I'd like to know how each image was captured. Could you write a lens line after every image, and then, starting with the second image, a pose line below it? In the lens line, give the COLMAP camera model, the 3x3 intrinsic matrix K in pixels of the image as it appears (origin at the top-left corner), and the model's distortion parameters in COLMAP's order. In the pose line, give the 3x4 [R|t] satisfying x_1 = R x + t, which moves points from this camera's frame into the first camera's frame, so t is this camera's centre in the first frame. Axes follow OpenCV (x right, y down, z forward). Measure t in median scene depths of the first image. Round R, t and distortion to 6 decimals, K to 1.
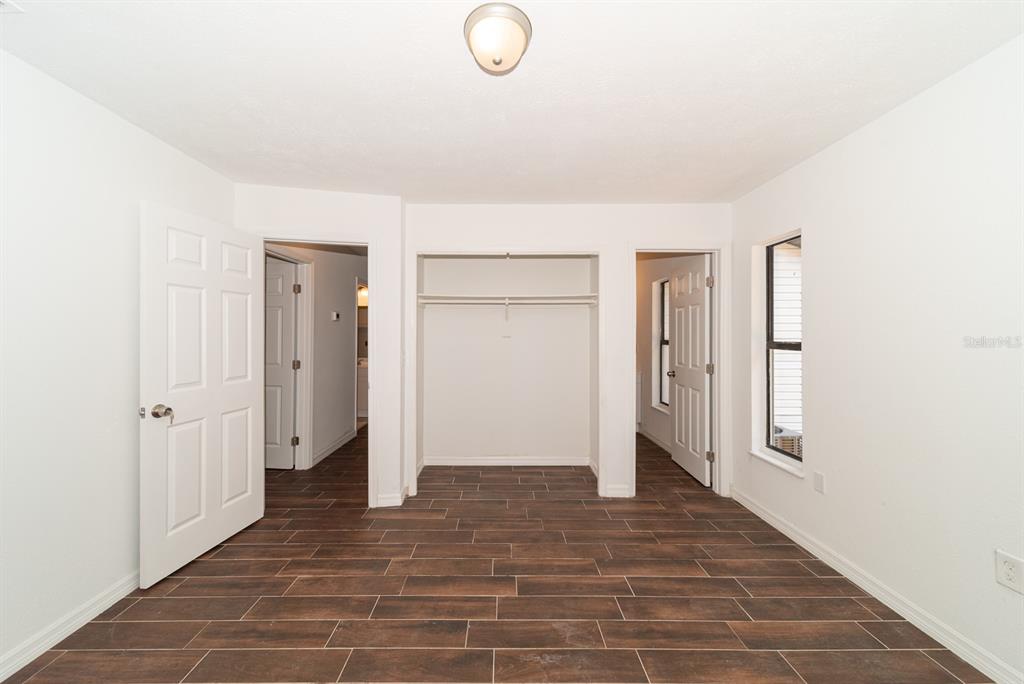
lens RADIAL K [[372.7, 0, 505.1], [0, 372.7, 335.4], [0, 0, 1]] dist [-0.000470, -0.000486]
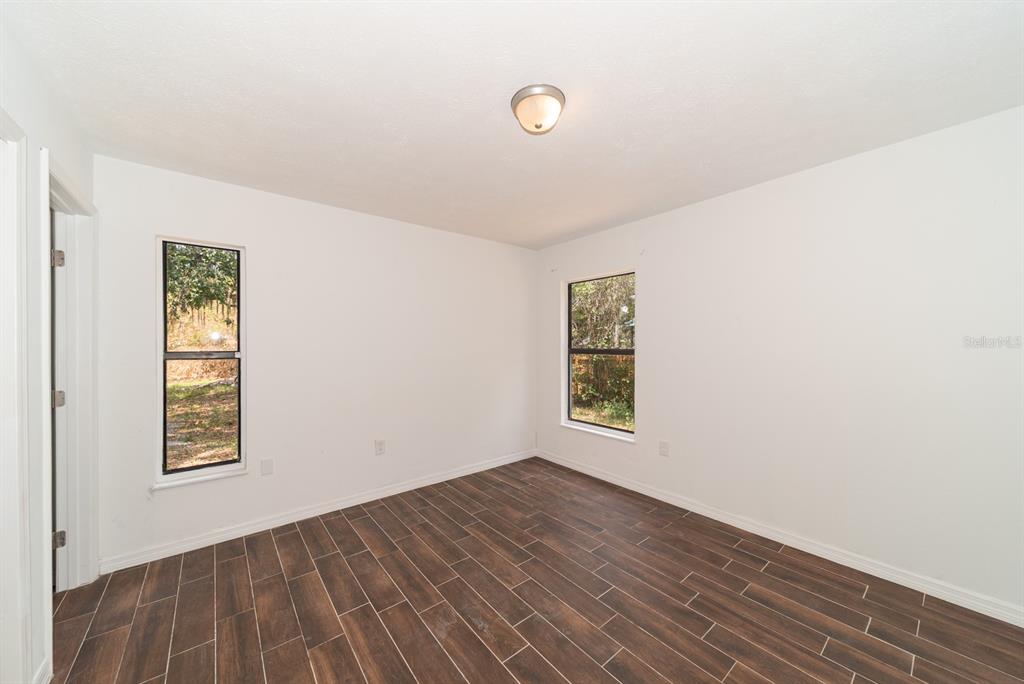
lens RADIAL K [[372.7, 0, 504.7], [0, 372.7, 341.1], [0, 0, 1]] dist [-0.000470, -0.000486]
pose [[-0.631801, 0.002682, 0.775126, -0.642473], [0.002611, 0.999996, -0.001333, -0.008046], [-0.775126, 0.001182, -0.631805, 1.295584]]
